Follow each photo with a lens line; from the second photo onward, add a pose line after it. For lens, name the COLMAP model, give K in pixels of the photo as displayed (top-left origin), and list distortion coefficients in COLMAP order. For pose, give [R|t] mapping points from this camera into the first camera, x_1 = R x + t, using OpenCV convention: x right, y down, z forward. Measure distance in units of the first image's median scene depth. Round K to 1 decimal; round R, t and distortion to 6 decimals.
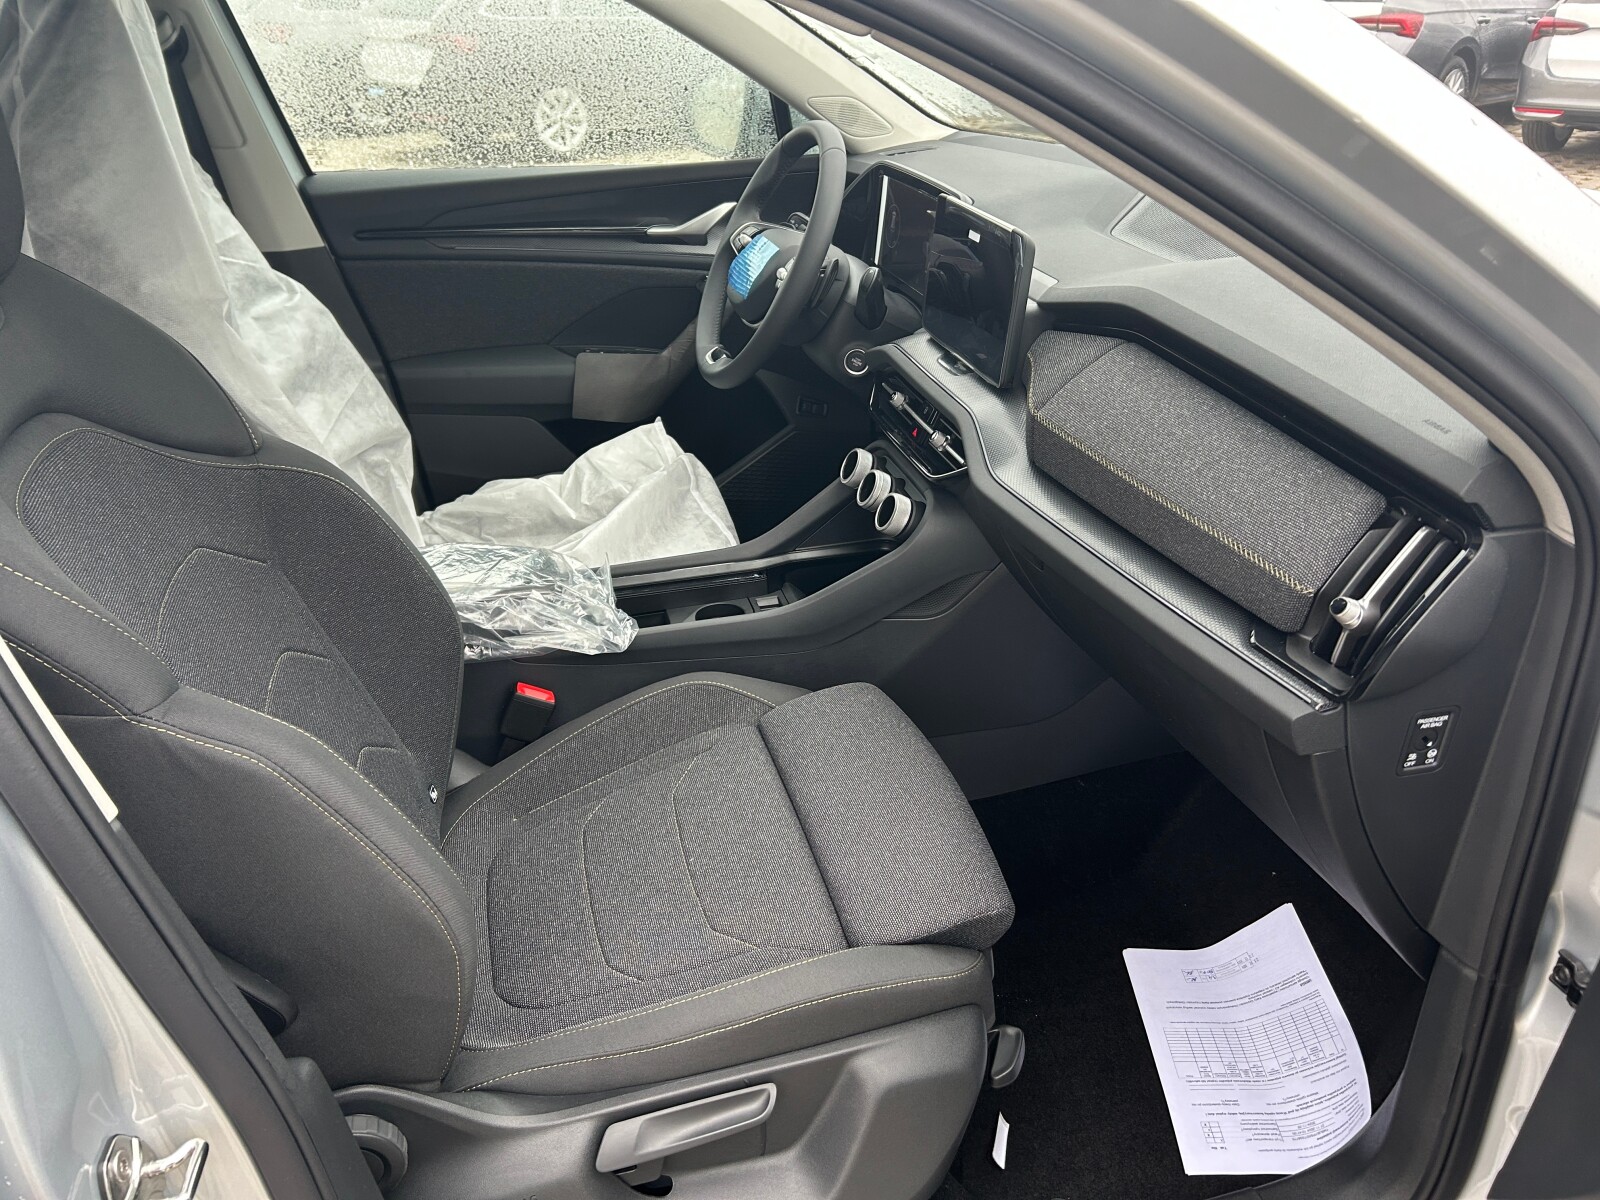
lens RADIAL K [[1225.3, 0, 792.0], [0, 1225.3, 600.0], [0, 0, 1]] dist [0.051195, -0.042345]
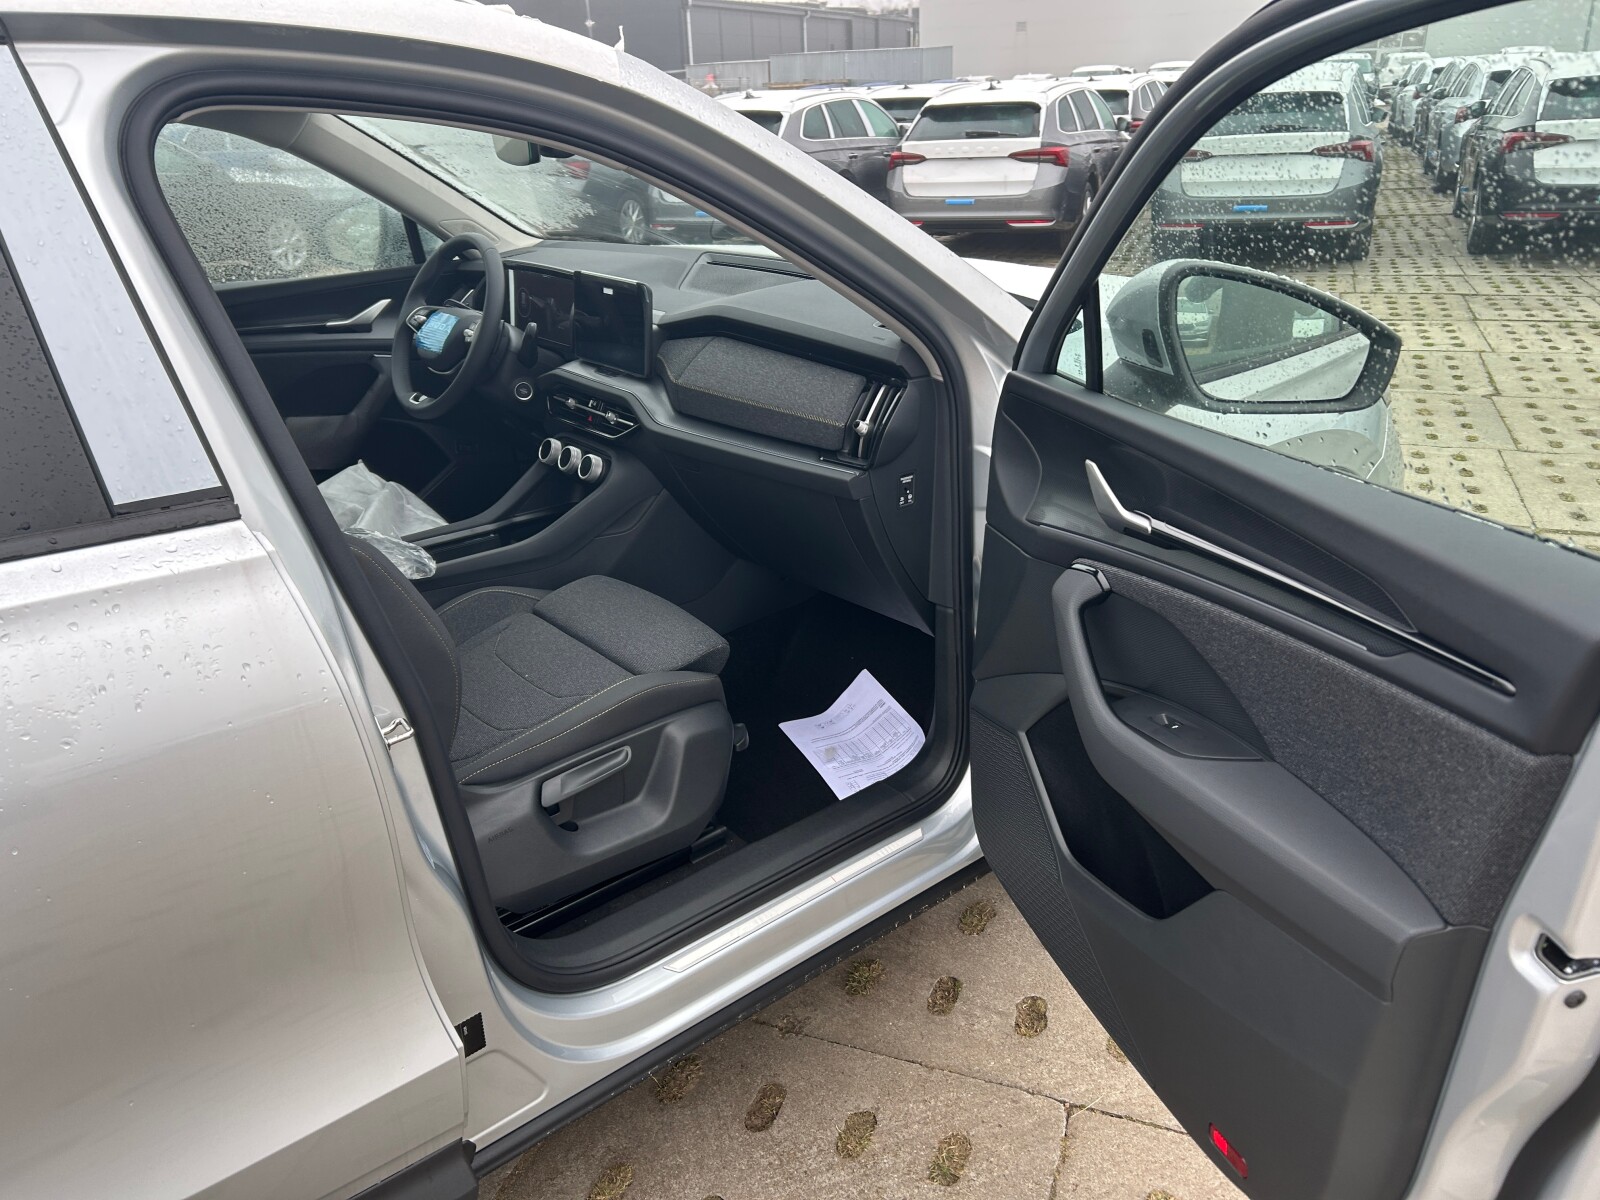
lens RADIAL K [[1244.9, 0, 810.9], [0, 1244.9, 619.4], [0, 0, 1]] dist [0.042626, -0.032582]
pose [[0.905814, -0.173786, 0.386393, -0.330069], [0.207428, 0.977131, -0.046791, 0.267225], [-0.369425, 0.122533, 0.921147, -0.579624]]
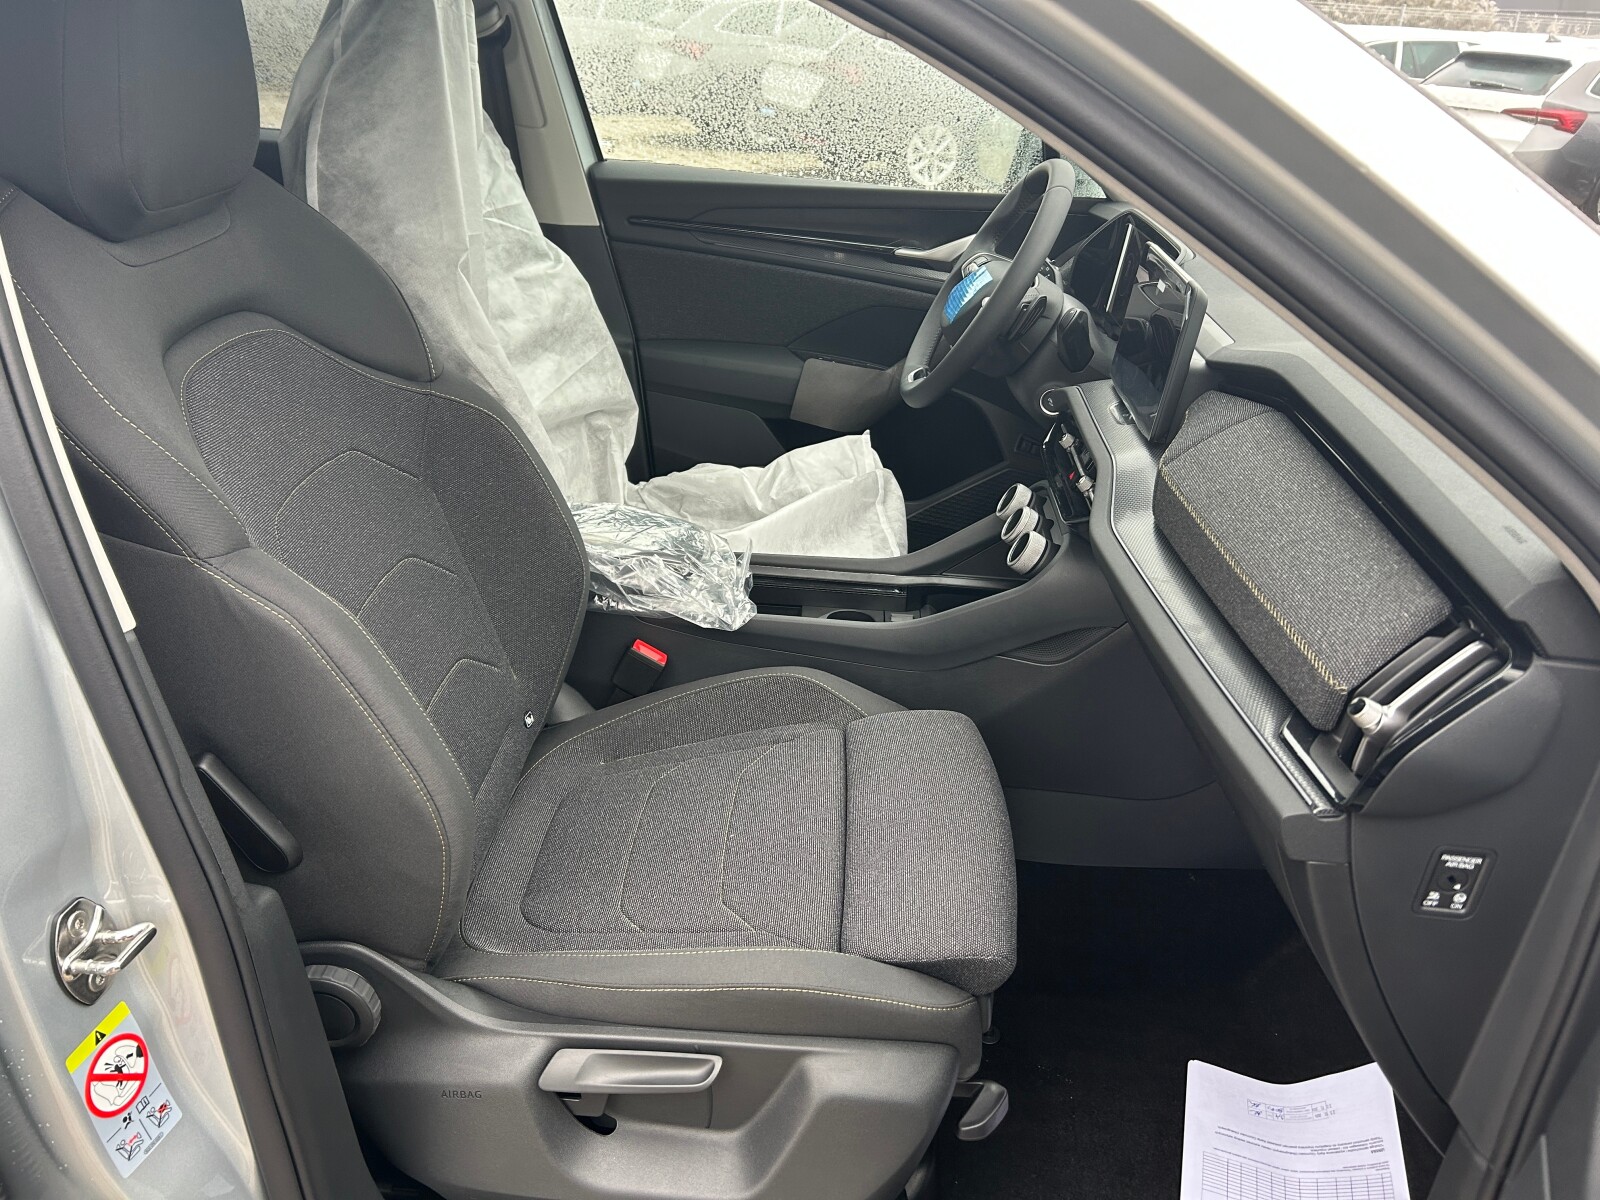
lens RADIAL K [[1225.3, 0, 792.0], [0, 1225.3, 600.0], [0, 0, 1]] dist [0.051195, -0.042345]
pose [[0.948917, 0.198506, -0.245260, 0.162291], [-0.206281, 0.978473, -0.006158, 0.012655], [0.238758, 0.056436, 0.969438, 0.004462]]
